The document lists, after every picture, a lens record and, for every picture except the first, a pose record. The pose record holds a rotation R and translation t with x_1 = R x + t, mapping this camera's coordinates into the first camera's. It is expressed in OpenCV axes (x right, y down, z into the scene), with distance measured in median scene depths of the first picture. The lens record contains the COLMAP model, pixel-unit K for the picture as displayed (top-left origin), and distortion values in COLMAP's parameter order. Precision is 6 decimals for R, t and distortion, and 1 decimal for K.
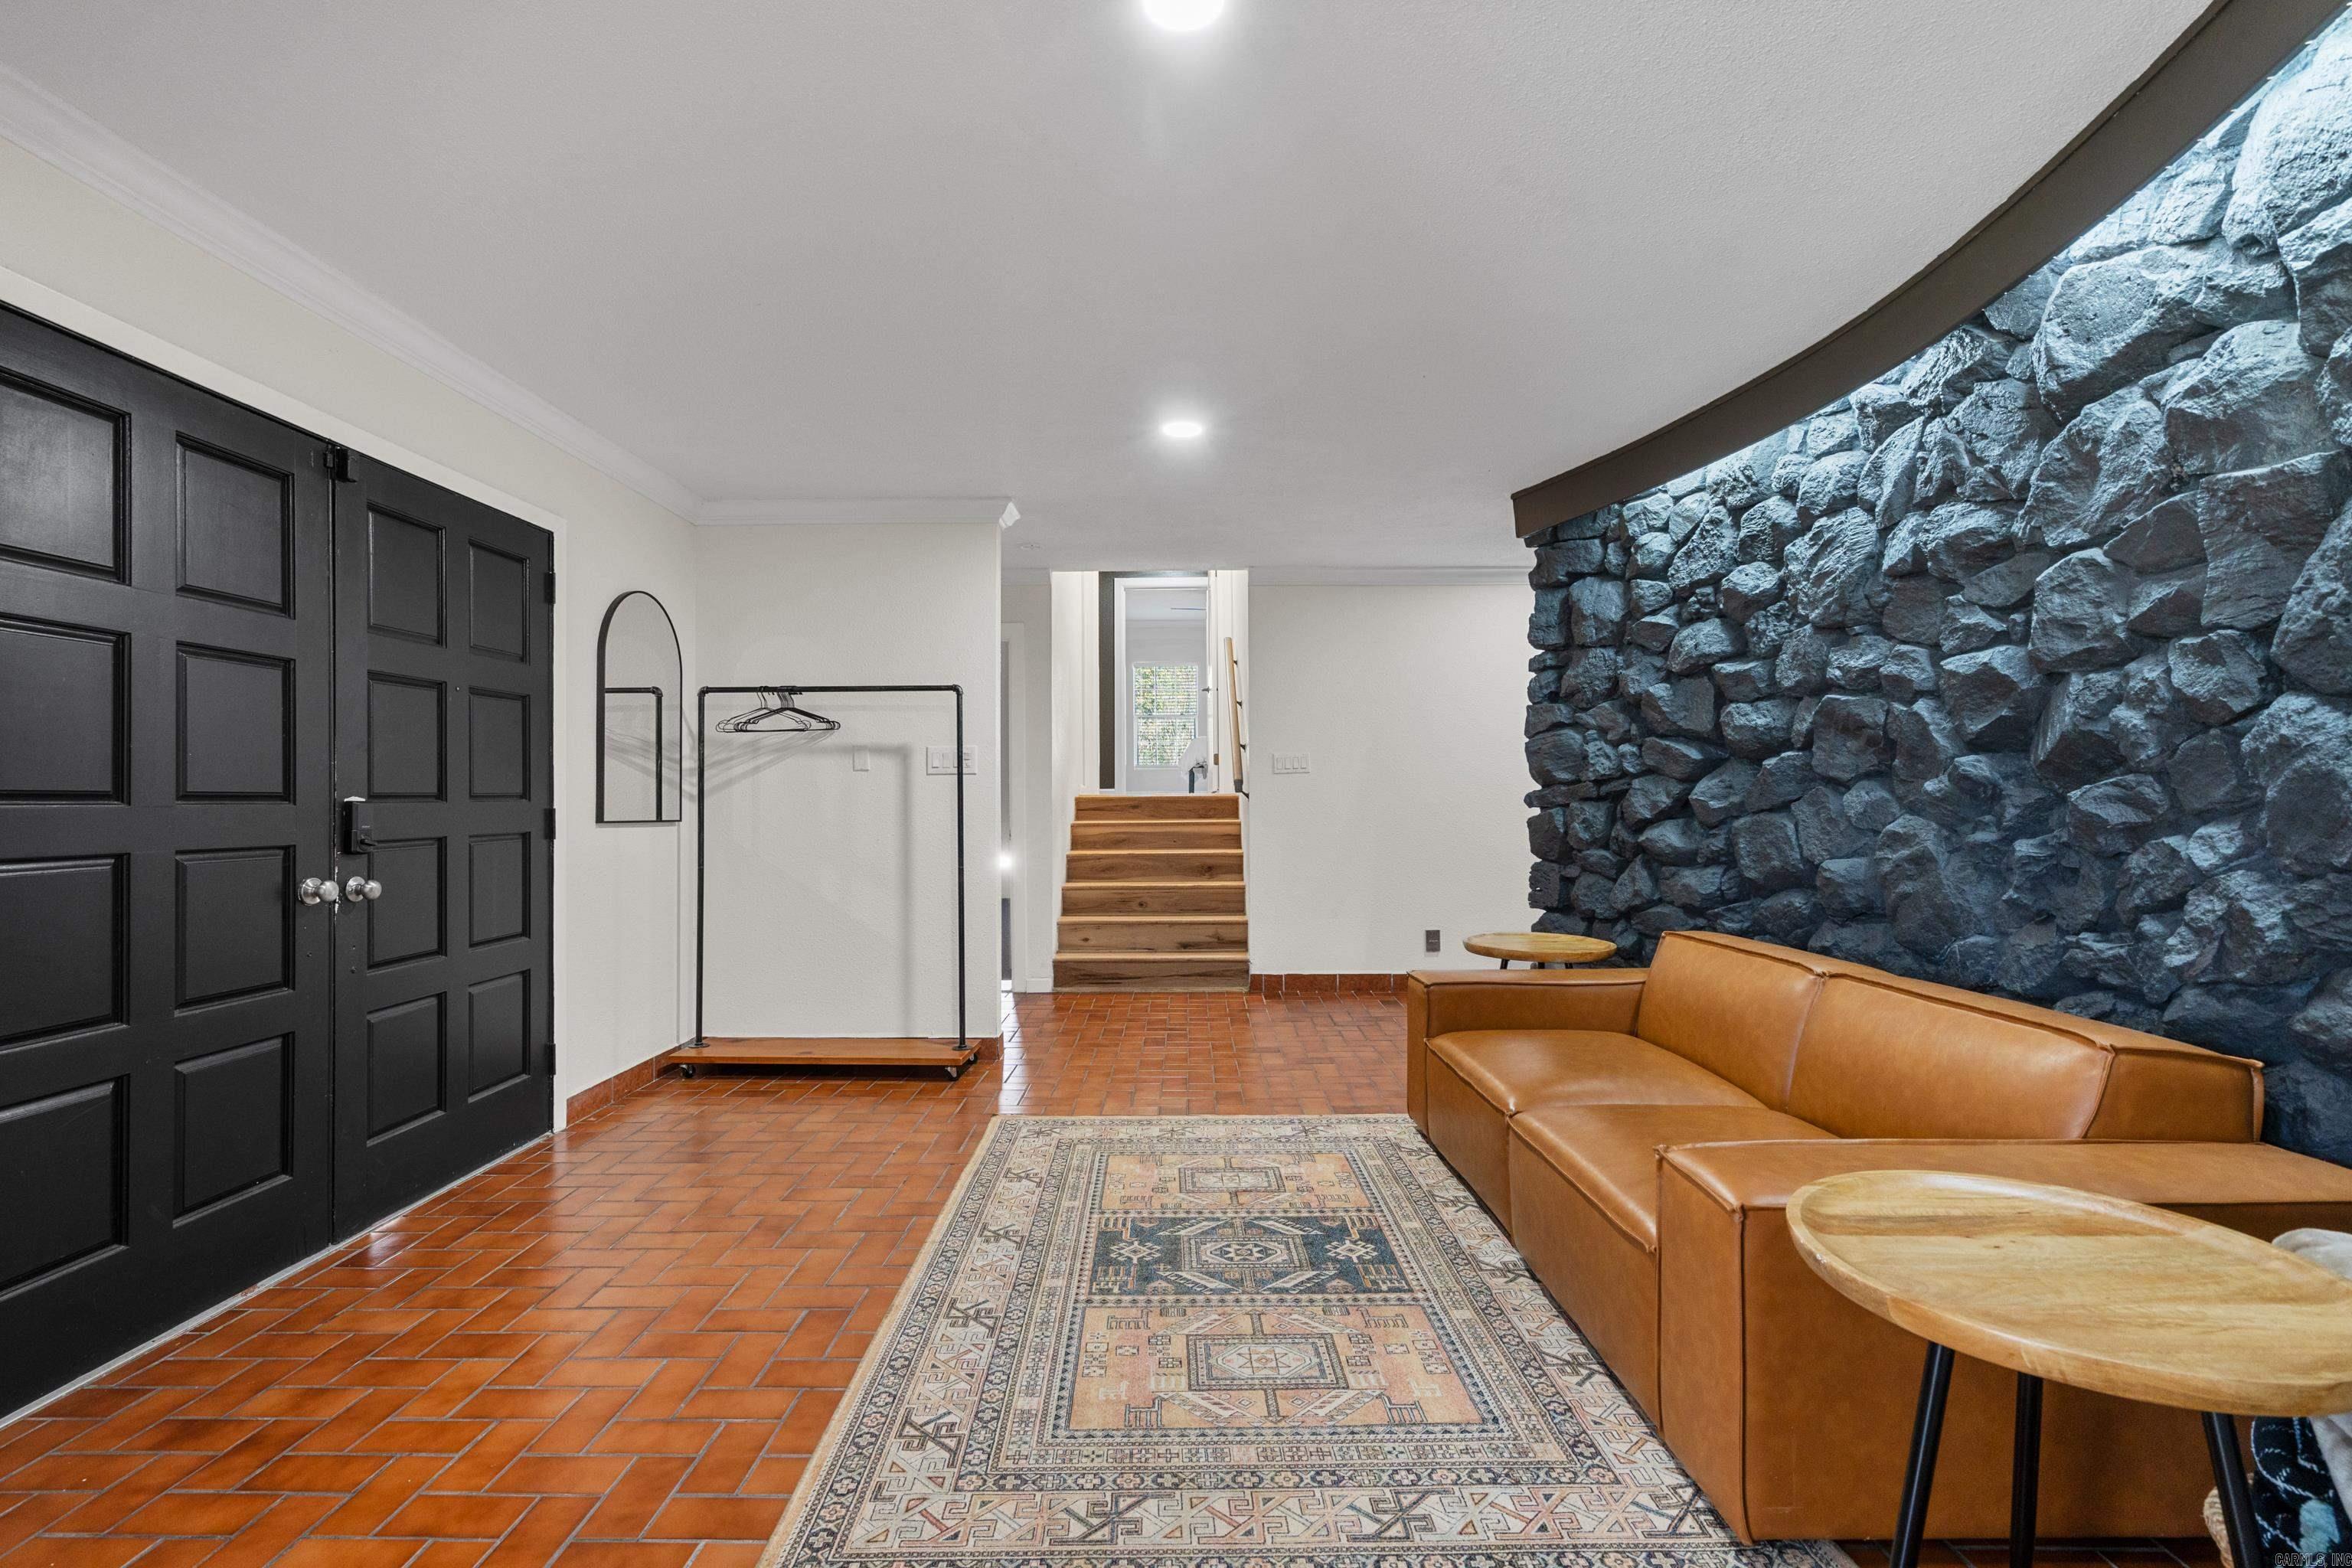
lens RADIAL K [[1075.3, 0, 1164.0], [0, 1075.3, 764.2], [0, 0, 1]] dist [-0.004304, 0.000012]
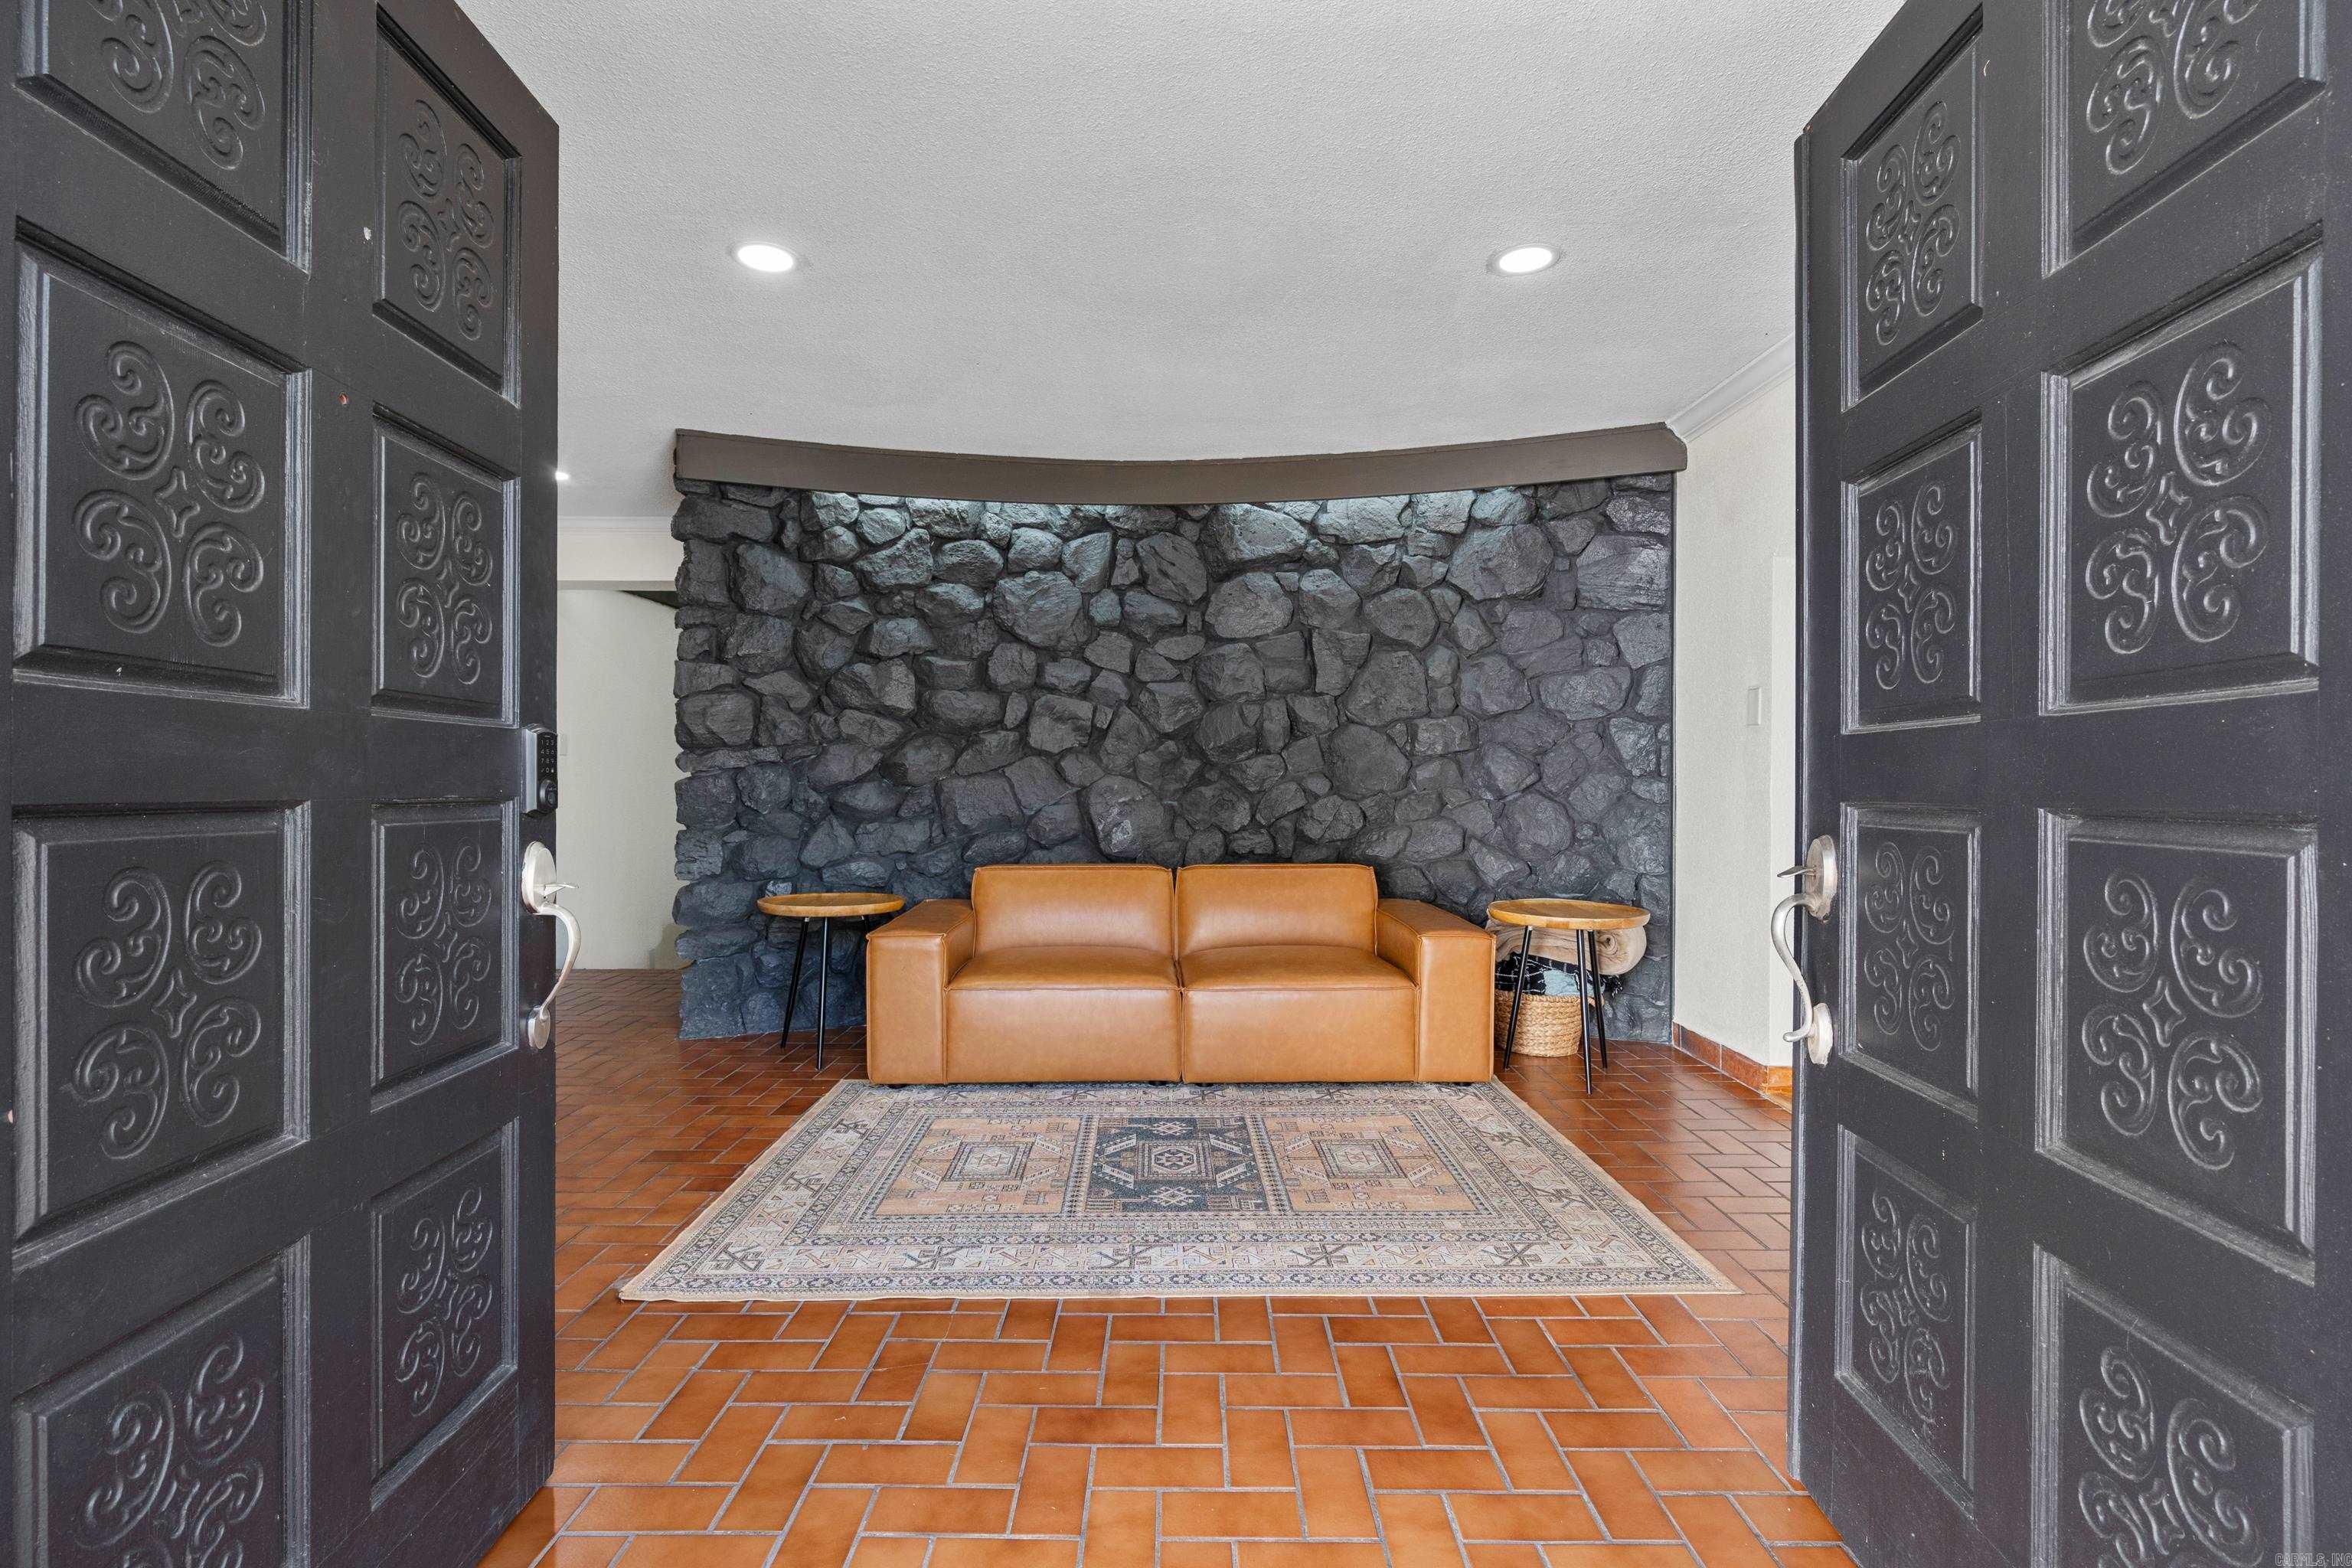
lens RADIAL K [[1090.2, 0, 1181.0], [0, 1090.2, 783.9], [0, 0, 1]] dist [-0.000372, 0.000546]
pose [[-0.026732, 0.000724, 0.999642, -1.014208], [-0.034249, 0.999412, -0.001639, 0.060777], [-0.999056, -0.034280, -0.026691, 0.986862]]
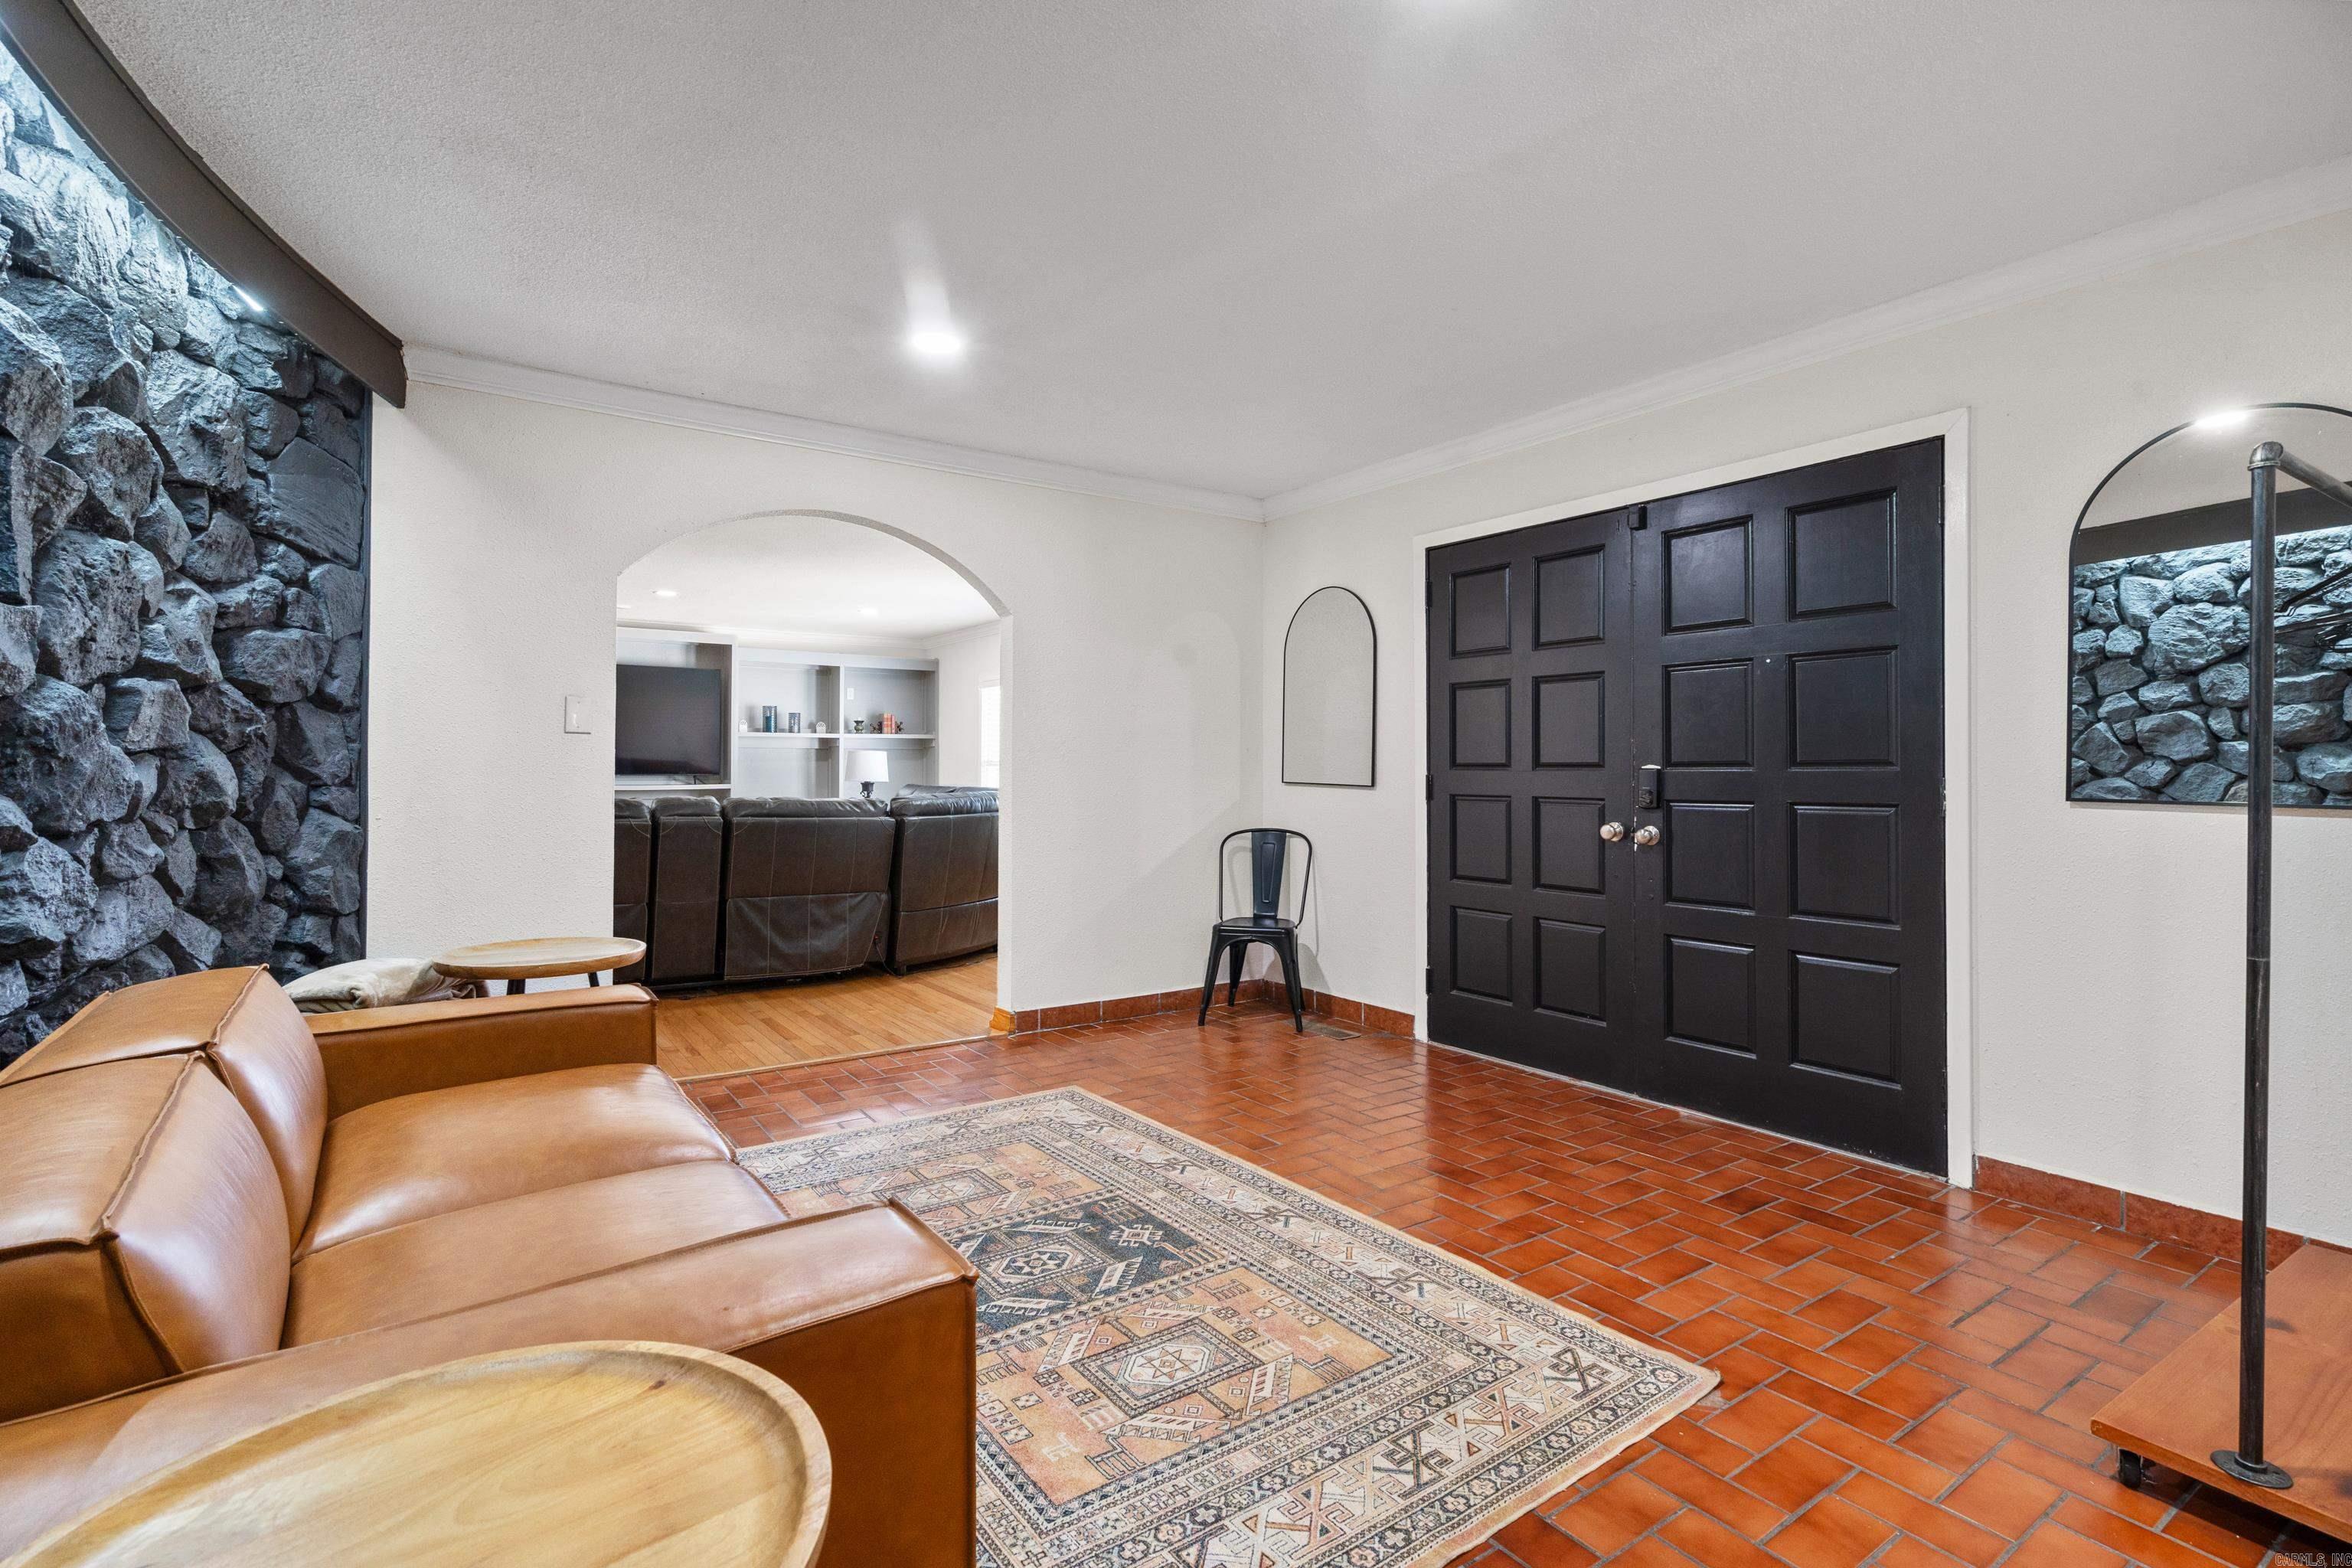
lens RADIAL K [[1075.3, 0, 1164.0], [0, 1075.3, 764.2], [0, 0, 1]] dist [-0.004304, 0.000012]
pose [[-0.814047, -0.003073, -0.580791, 0.492593], [0.019917, 0.999250, -0.033204, 0.059757], [0.580458, -0.038597, -0.813375, 1.735512]]
